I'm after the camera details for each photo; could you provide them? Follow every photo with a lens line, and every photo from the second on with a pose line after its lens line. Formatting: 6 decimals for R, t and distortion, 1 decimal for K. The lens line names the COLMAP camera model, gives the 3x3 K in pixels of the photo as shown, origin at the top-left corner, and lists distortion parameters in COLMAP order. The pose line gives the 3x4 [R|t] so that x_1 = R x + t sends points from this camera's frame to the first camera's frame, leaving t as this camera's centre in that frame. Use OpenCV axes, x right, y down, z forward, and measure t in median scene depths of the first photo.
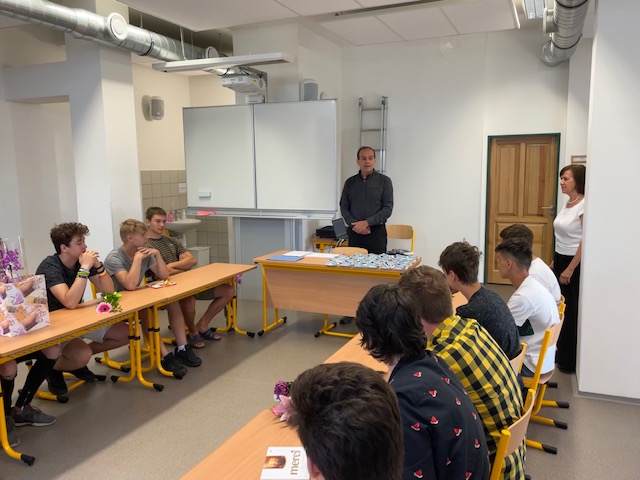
lens RADIAL K [[481.3, 0, 319.8], [0, 481.3, 235.2], [0, 0, 1]] dist [0.084131, -0.109471]
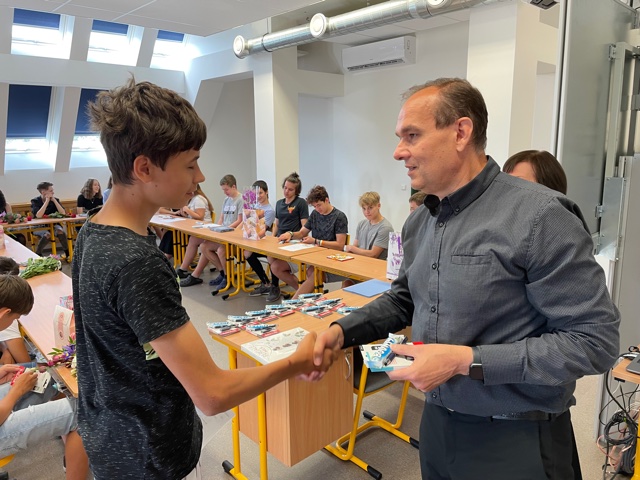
lens RADIAL K [[481.3, 0, 315.2], [0, 481.3, 229.1], [0, 0, 1]] dist [0.084131, -0.109471]
pose [[-0.349632, 0.174876, -0.920422, 0.532741], [-0.114738, 0.967038, 0.227317, -0.150536], [0.929835, 0.185085, -0.318042, 0.998019]]
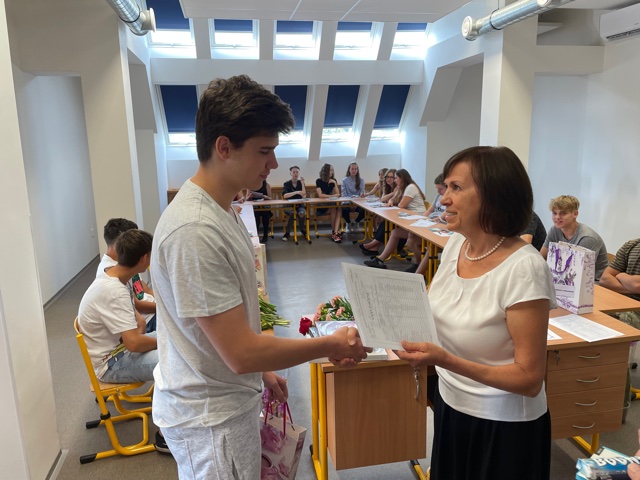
lens RADIAL K [[481.3, 0, 314.8], [0, 481.3, 229.2], [0, 0, 1]] dist [0.084131, -0.109471]
pose [[-0.796728, 0.137958, -0.588381, 0.420811], [-0.055576, 0.952744, 0.298646, -0.166847], [0.601778, 0.270639, -0.751411, 1.118856]]
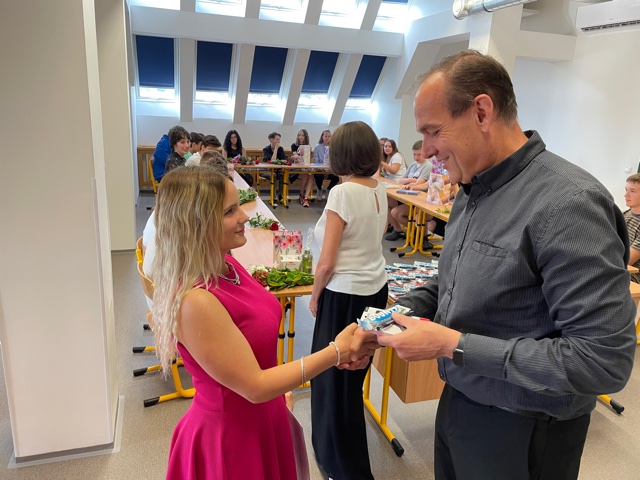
lens RADIAL K [[481.3, 0, 318.7], [0, 481.3, 228.5], [0, 0, 1]] dist [0.084131, -0.109471]
pose [[-0.713053, 0.150552, -0.684755, 0.541352], [-0.137484, 0.927685, 0.347129, -0.159399], [0.687498, 0.341665, -0.640790, 1.063670]]
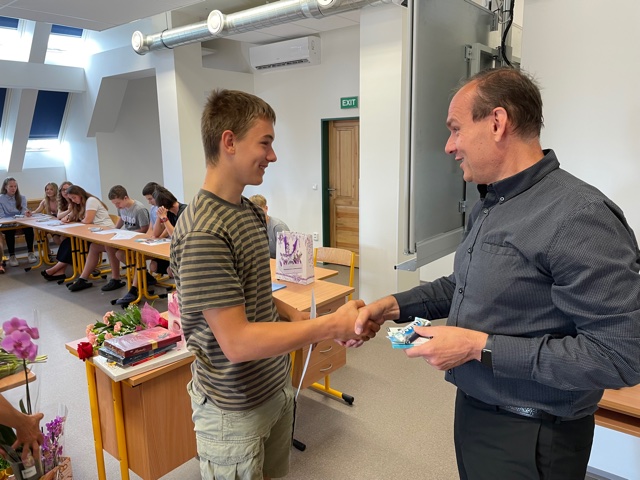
lens RADIAL K [[481.3, 0, 314.0], [0, 481.3, 229.0], [0, 0, 1]] dist [0.084131, -0.109471]
pose [[-0.222013, 0.181797, -0.957946, 0.505264], [-0.115052, 0.970717, 0.210885, -0.155439], [0.968232, 0.157033, -0.194596, 1.054032]]
